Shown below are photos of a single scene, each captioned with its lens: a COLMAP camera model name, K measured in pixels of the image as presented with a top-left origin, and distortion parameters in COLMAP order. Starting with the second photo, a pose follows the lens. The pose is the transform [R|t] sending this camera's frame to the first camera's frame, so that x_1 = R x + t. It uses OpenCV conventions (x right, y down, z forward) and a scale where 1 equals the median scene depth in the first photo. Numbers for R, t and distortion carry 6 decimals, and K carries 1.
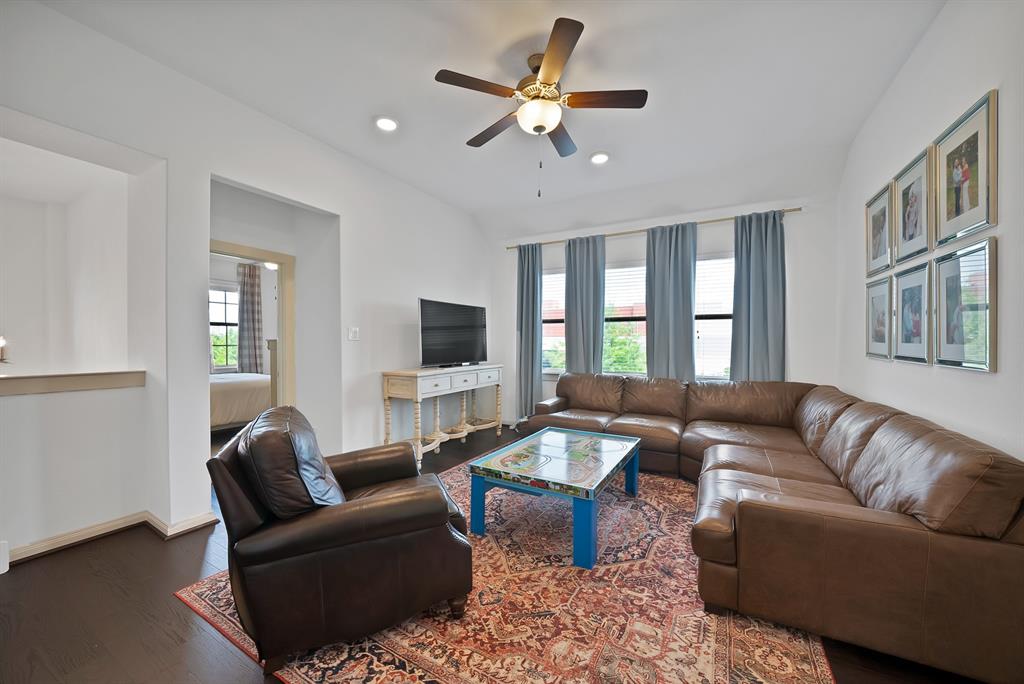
lens RADIAL K [[362.3, 0, 507.6], [0, 362.3, 344.0], [0, 0, 1]] dist [-0.020386, 0.001666]
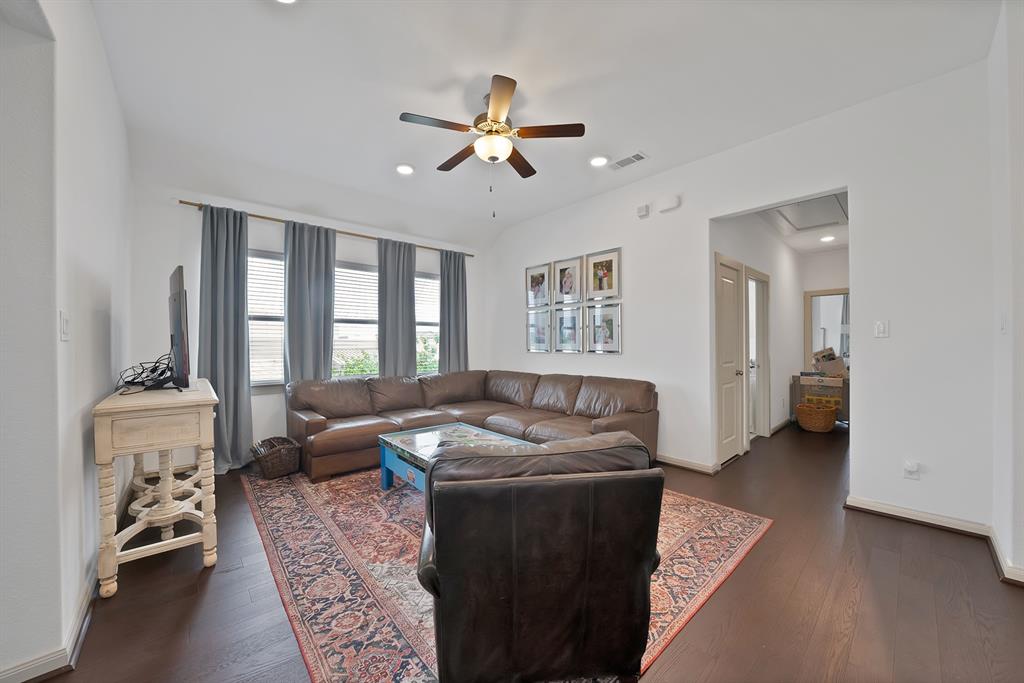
lens RADIAL K [[362.3, 0, 509.4], [0, 362.3, 342.1], [0, 0, 1]] dist [-0.020386, 0.001666]
pose [[0.362206, 0.000401, 0.932098, -0.491658], [0.009468, 0.999947, -0.004109, -0.003166], [-0.932050, 0.010313, 0.362183, 0.272222]]
